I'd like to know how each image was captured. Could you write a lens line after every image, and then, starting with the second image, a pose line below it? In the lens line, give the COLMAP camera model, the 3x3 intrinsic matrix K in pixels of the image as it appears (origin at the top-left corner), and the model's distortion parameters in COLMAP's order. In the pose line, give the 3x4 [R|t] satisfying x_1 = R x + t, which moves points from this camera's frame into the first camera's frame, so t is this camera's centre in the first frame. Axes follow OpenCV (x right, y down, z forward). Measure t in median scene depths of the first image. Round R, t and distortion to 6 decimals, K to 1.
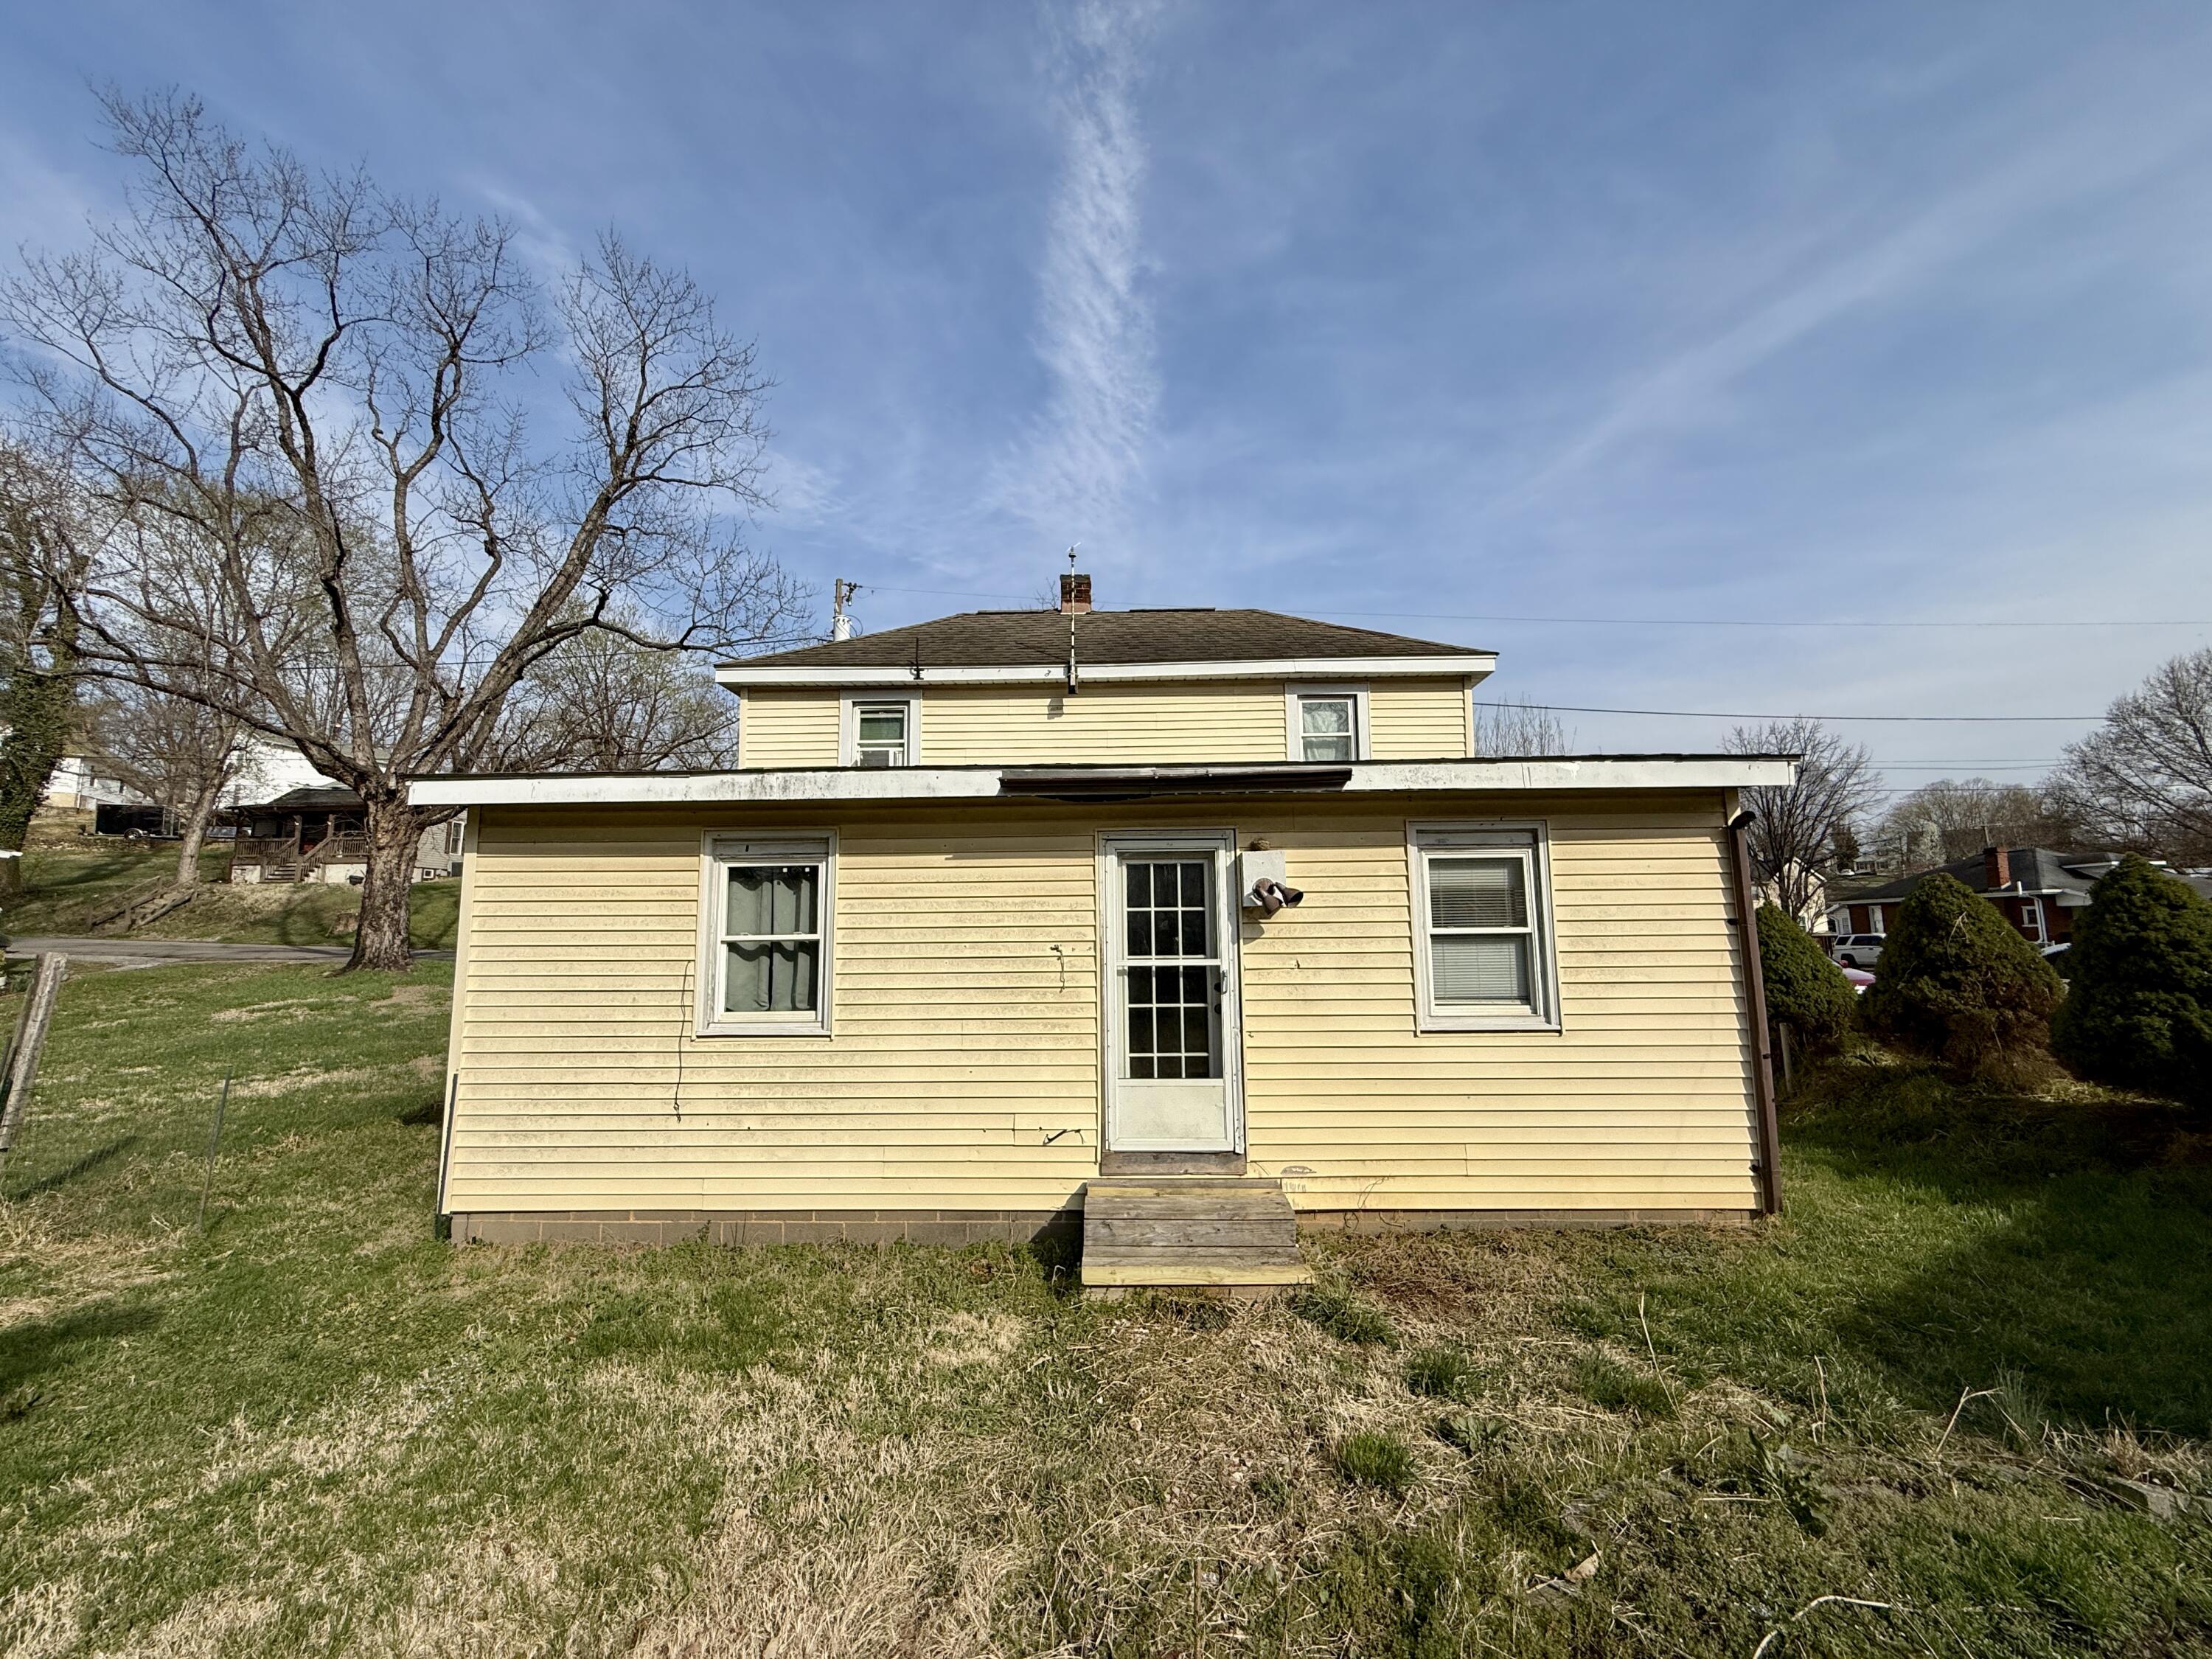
lens RADIAL K [[886.1, 0, 1095.7], [0, 886.1, 830.4], [0, 0, 1]] dist [0.000141, 0.000122]
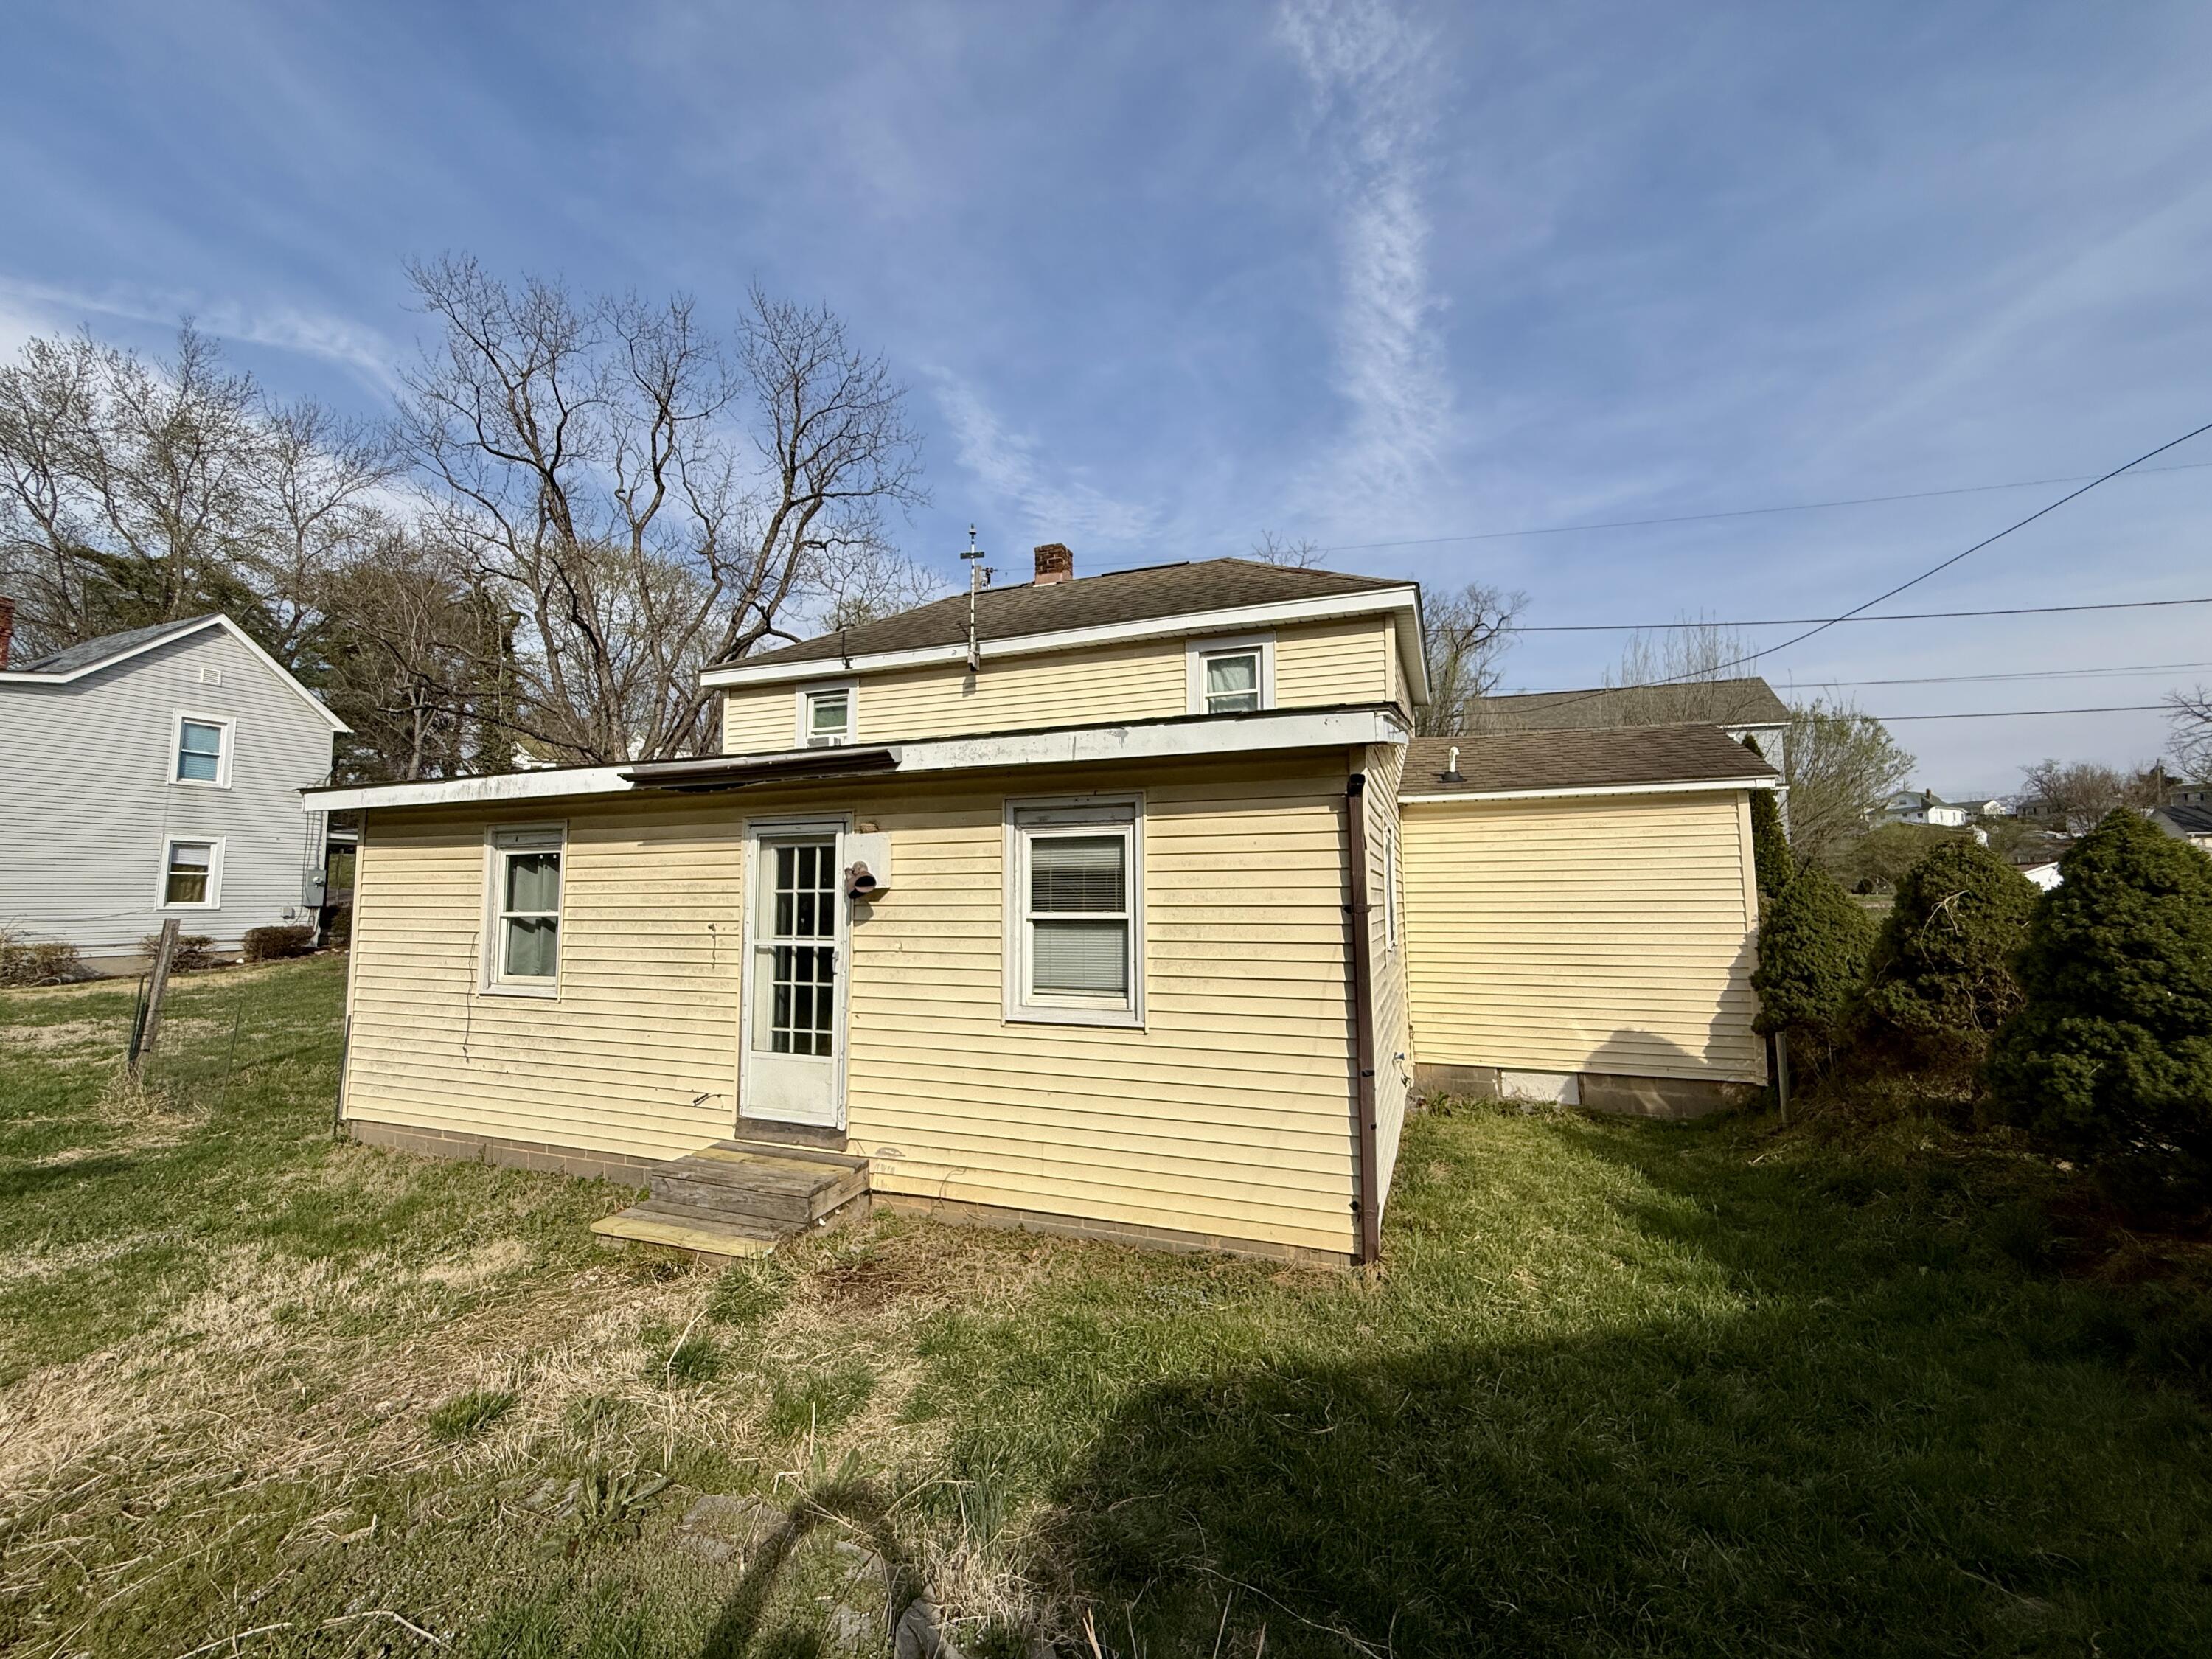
lens RADIAL K [[886.1, 0, 1097.4], [0, 886.1, 830.0], [0, 0, 1]] dist [0.000141, 0.000122]
pose [[0.941538, -0.020495, -0.336284, 0.753059], [0.034957, 0.998703, 0.037008, -0.008640], [0.335090, -0.046600, 0.941033, 0.145278]]
